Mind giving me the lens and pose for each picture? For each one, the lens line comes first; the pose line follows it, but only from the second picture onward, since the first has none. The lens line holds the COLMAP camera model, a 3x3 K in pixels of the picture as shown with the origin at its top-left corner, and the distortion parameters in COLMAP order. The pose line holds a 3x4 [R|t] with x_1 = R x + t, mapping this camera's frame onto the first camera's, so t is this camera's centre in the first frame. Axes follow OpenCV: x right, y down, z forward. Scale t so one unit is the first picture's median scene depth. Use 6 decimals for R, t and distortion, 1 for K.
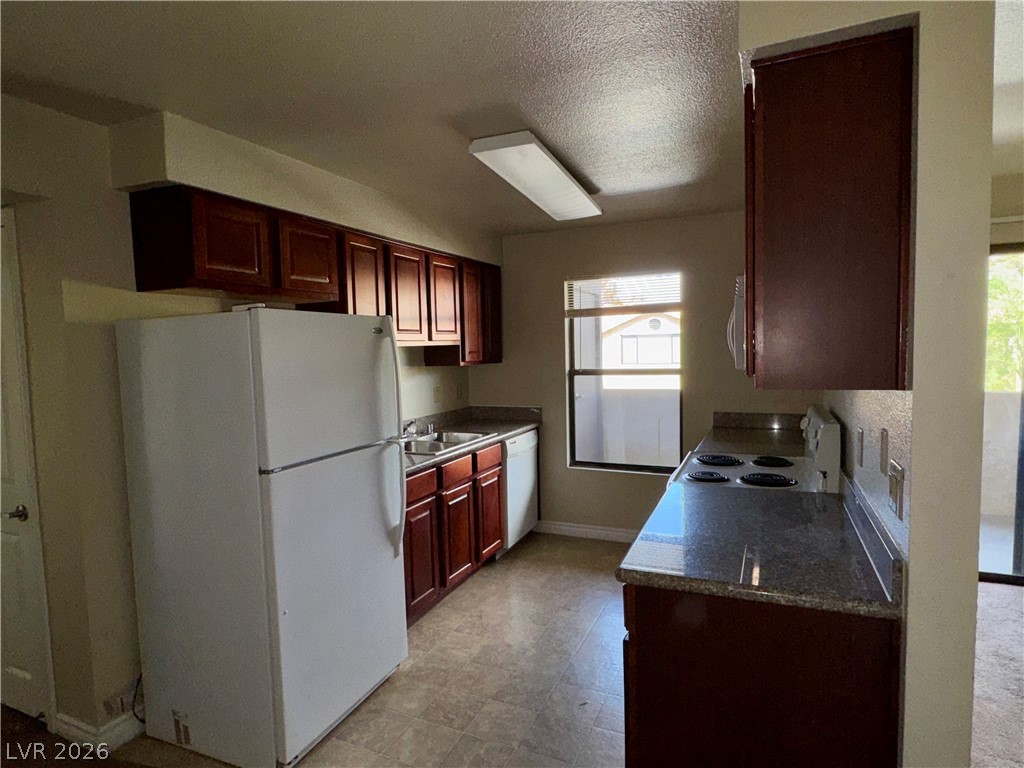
lens RADIAL K [[572.4, 0, 512.6], [0, 572.4, 388.9], [0, 0, 1]] dist [-0.001644, -0.000178]
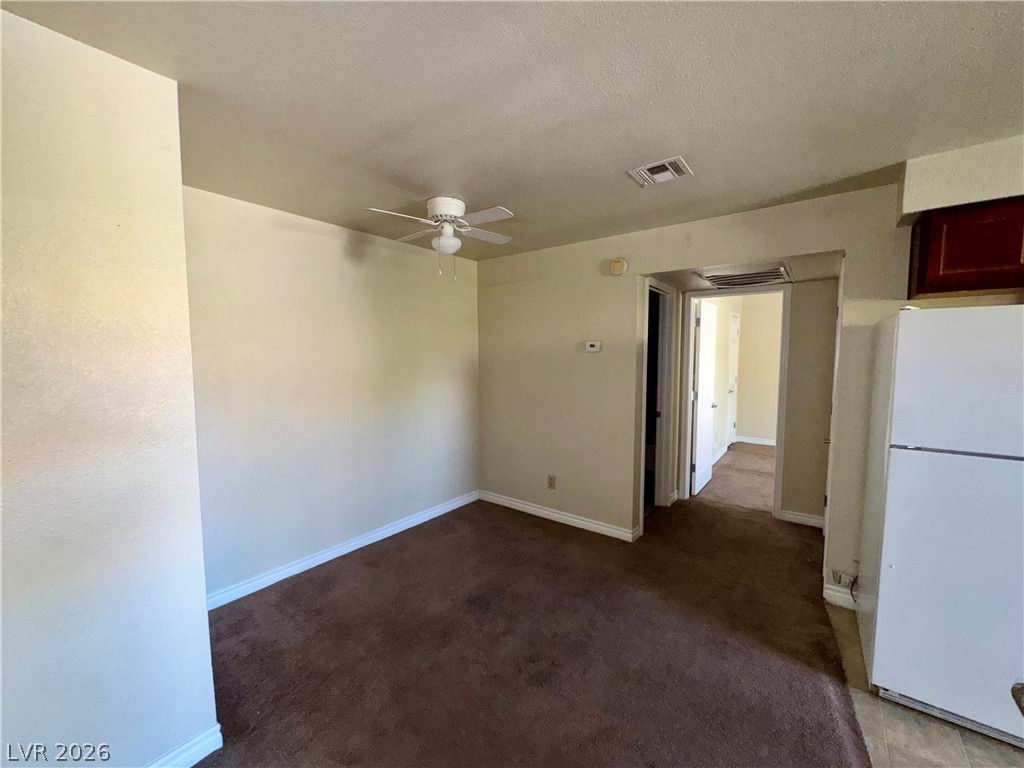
lens RADIAL K [[411.0, 0, 514.1], [0, 411.0, 385.4], [0, 0, 1]] dist [-0.002964, 0.000374]
pose [[-0.224460, 0.101547, -0.969178, 0.416699], [-0.063842, 0.990887, 0.118607, -0.024535], [0.972390, 0.088497, -0.215931, 0.284473]]
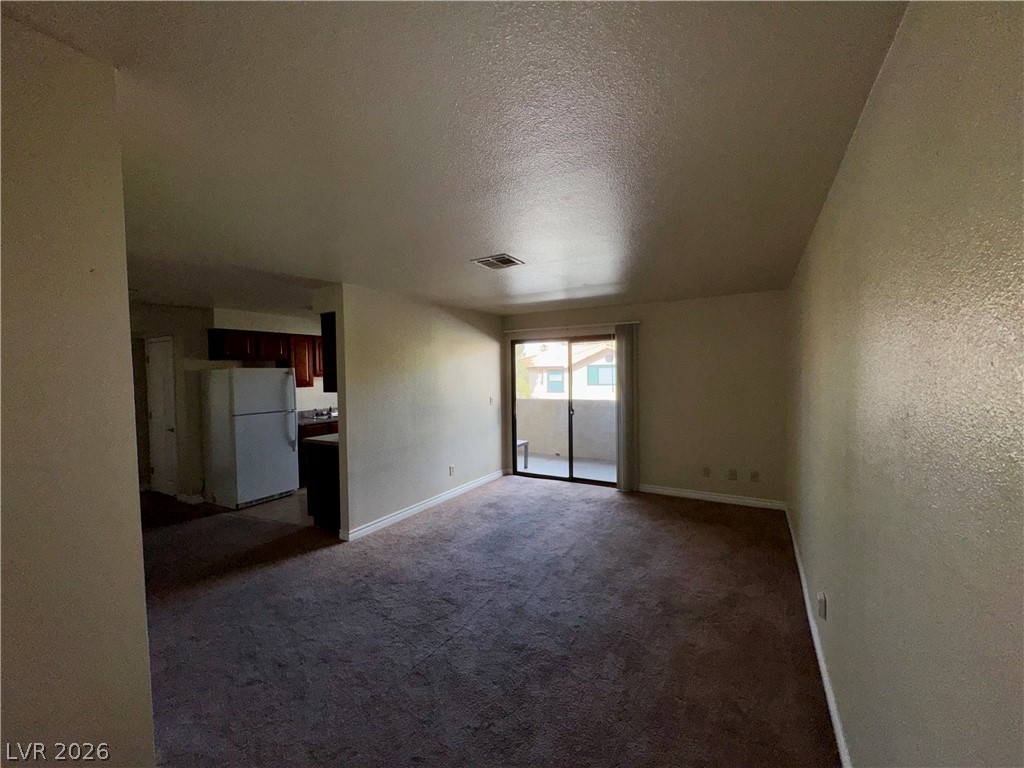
lens RADIAL K [[411.0, 0, 514.1], [0, 411.0, 385.4], [0, 0, 1]] dist [-0.002964, 0.000374]
pose [[0.995075, 0.013162, -0.098244, 1.051562], [-0.016842, 0.999183, -0.036728, 0.019100], [0.097680, 0.038202, 0.994484, -0.914176]]
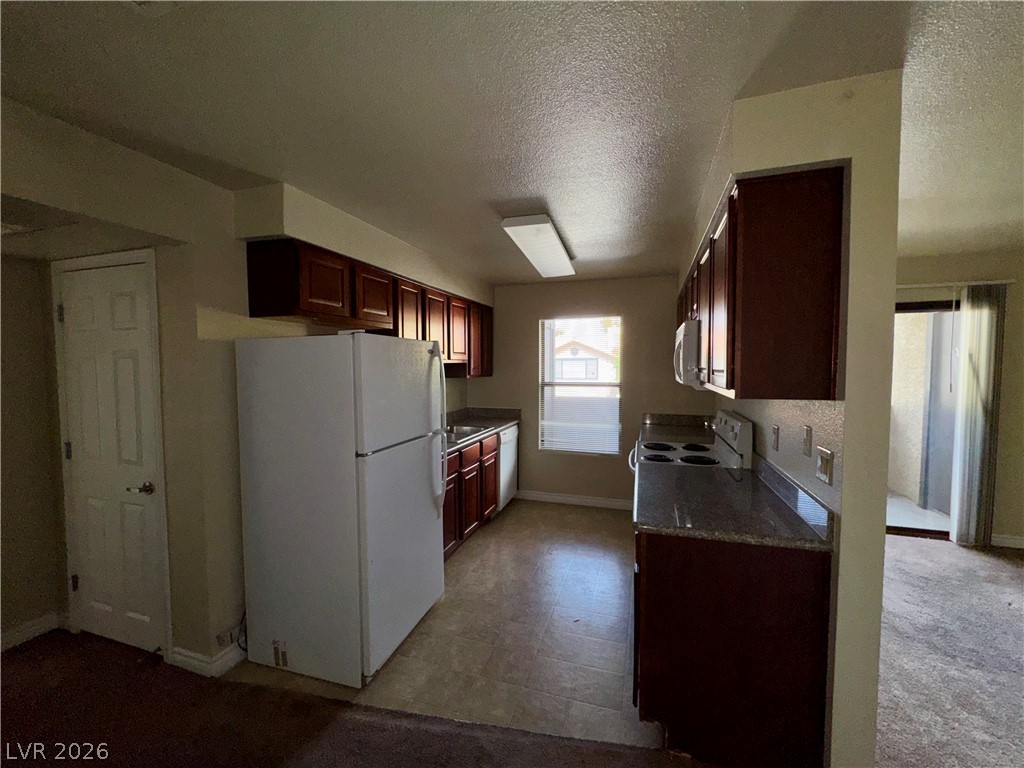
lens RADIAL K [[411.0, 0, 514.1], [0, 411.0, 385.4], [0, 0, 1]] dist [-0.002964, 0.000374]
pose [[0.993691, 0.016970, 0.110863, -0.133334], [-0.014258, 0.999580, -0.025213, 0.001064], [-0.111245, 0.023474, 0.993516, 0.002367]]
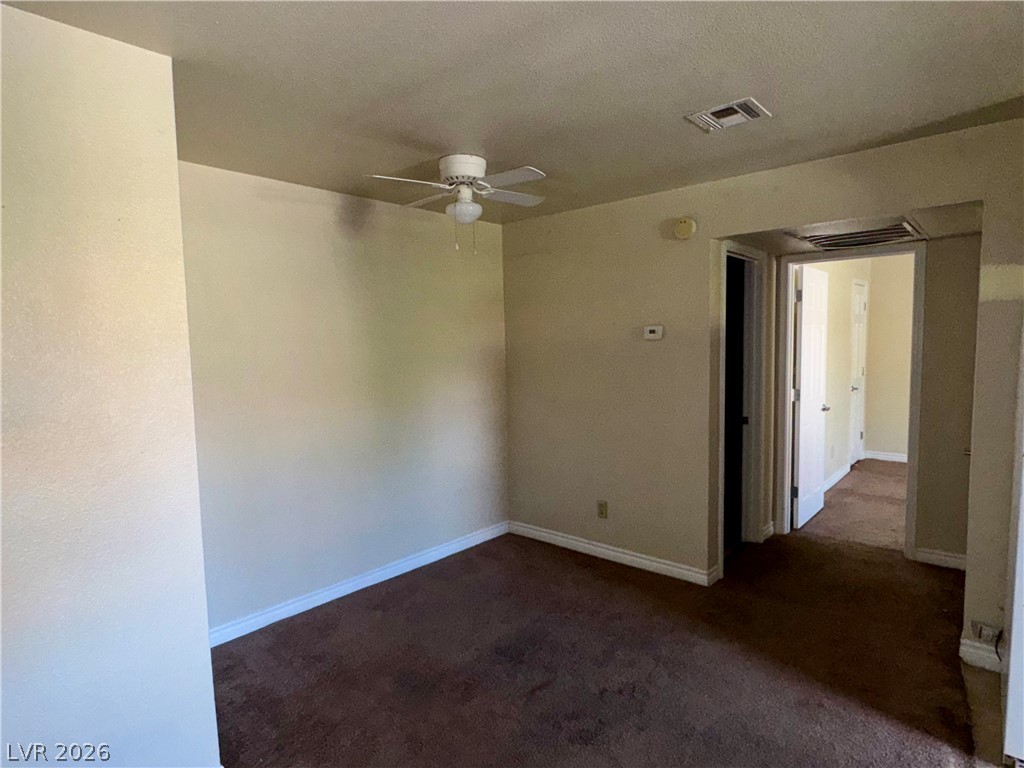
lens RADIAL K [[572.4, 0, 512.6], [0, 572.4, 388.9], [0, 0, 1]] dist [-0.001644, -0.000178]
pose [[-0.296199, 0.111895, -0.948549, 0.521019], [-0.040615, 0.990740, 0.129555, -0.038350], [0.954262, 0.076899, -0.288912, 0.319530]]
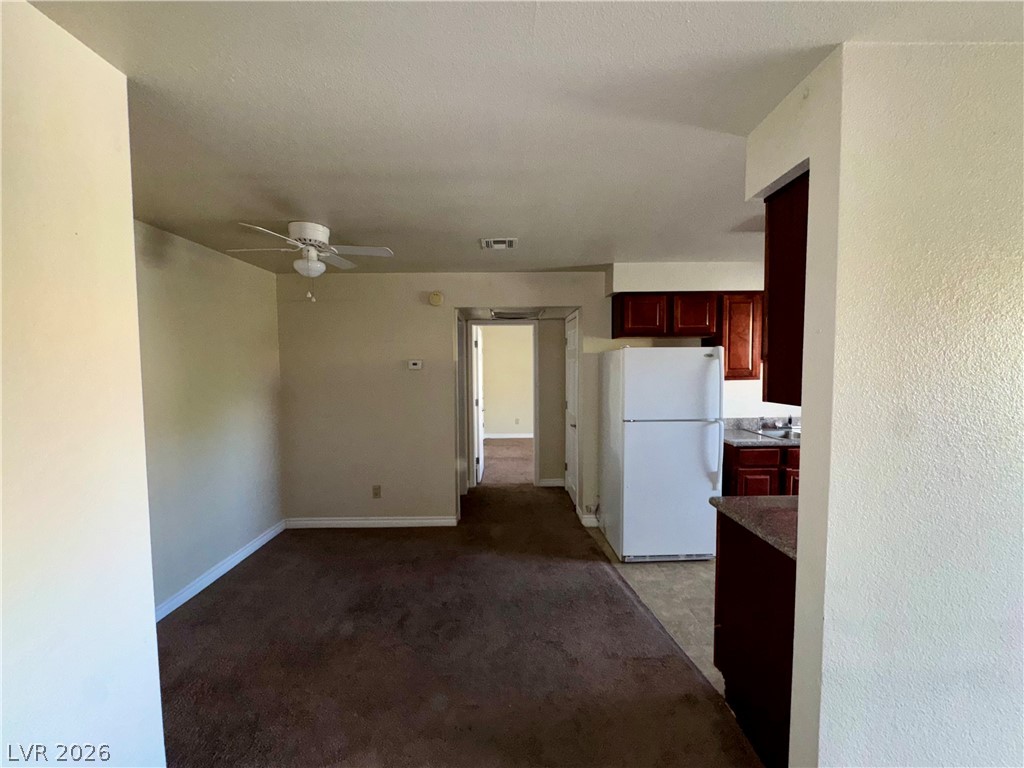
lens RADIAL K [[411.0, 0, 514.1], [0, 411.0, 385.4], [0, 0, 1]] dist [-0.002964, 0.000374]
pose [[0.428465, 0.068165, -0.900984, 0.585881], [-0.068924, 0.996711, 0.042630, -0.022230], [0.900926, 0.043833, 0.431753, -0.059883]]
